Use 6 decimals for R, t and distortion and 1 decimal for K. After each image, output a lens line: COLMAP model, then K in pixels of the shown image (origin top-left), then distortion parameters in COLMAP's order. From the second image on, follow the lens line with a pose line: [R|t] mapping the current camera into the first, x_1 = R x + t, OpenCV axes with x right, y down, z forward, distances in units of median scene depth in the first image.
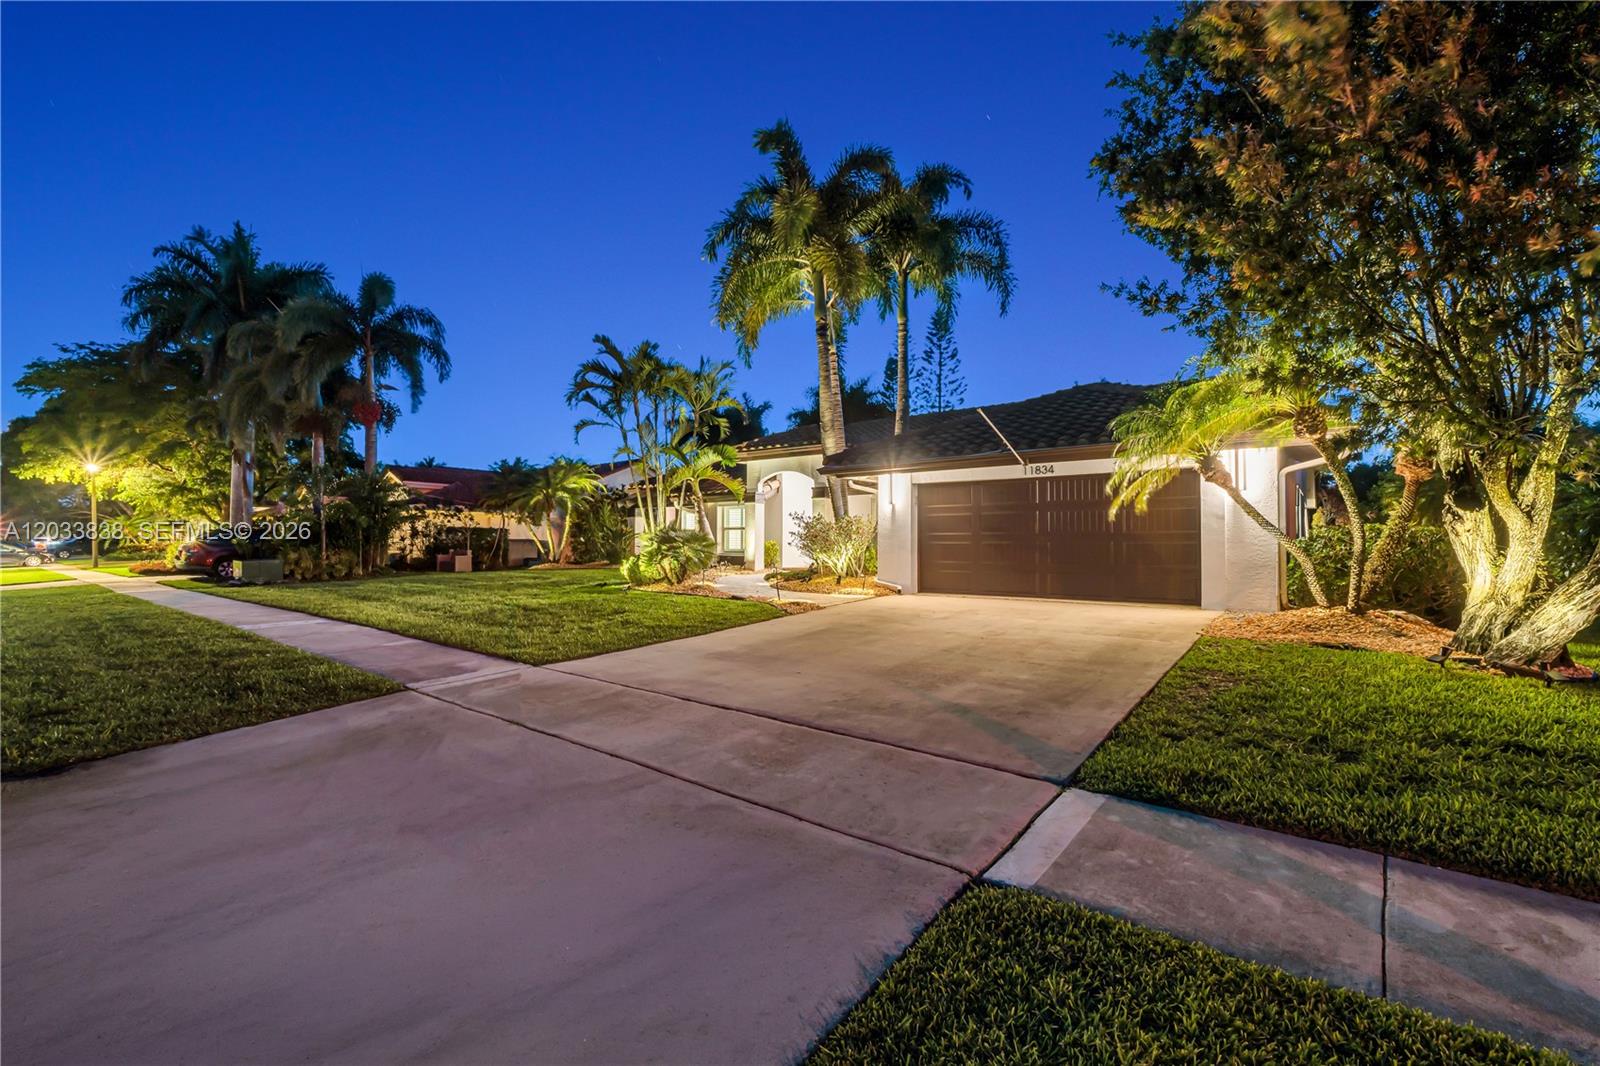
lens RADIAL K [[672.9, 0, 800.0], [0, 672.9, 533.0], [0, 0, 1]] dist [0.000146, 0.000005]
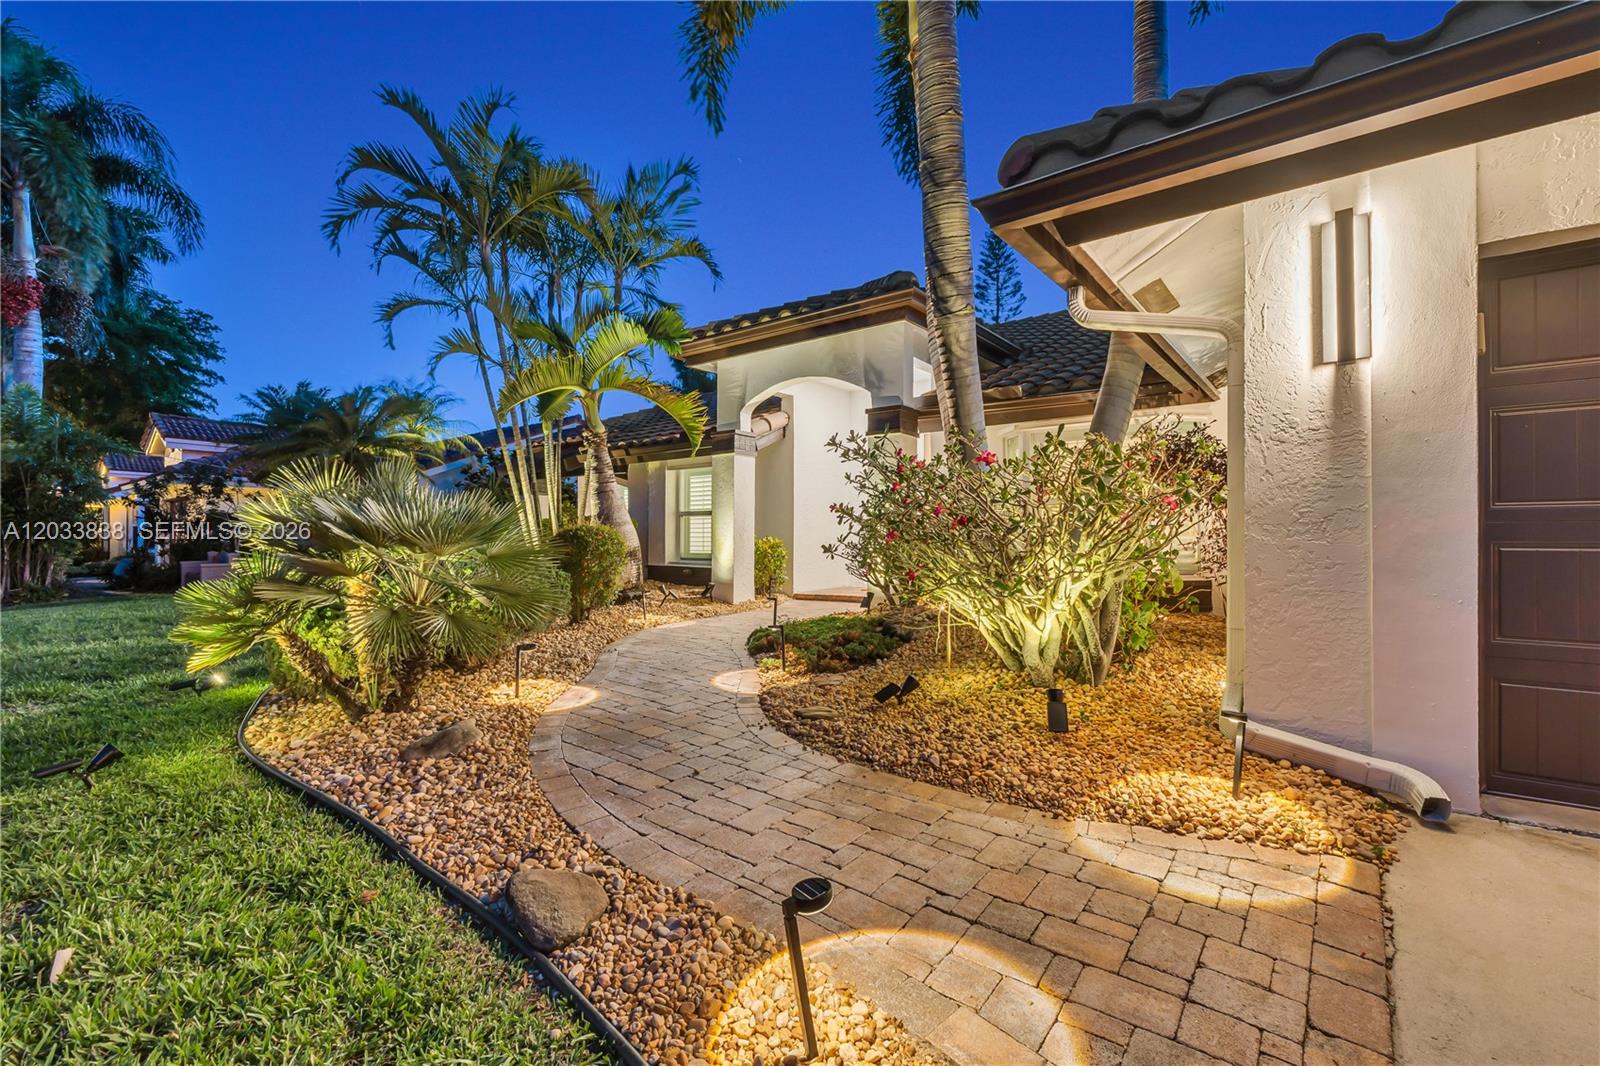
lens RADIAL K [[672.9, 0, 800.0], [0, 672.9, 533.0], [0, 0, 1]] dist [0.000146, 0.000005]
pose [[0.999989, 0.001289, -0.004403, -0.019691], [-0.001265, 0.999984, 0.005545, 0.005716], [0.004410, -0.005539, 0.999975, 0.535466]]
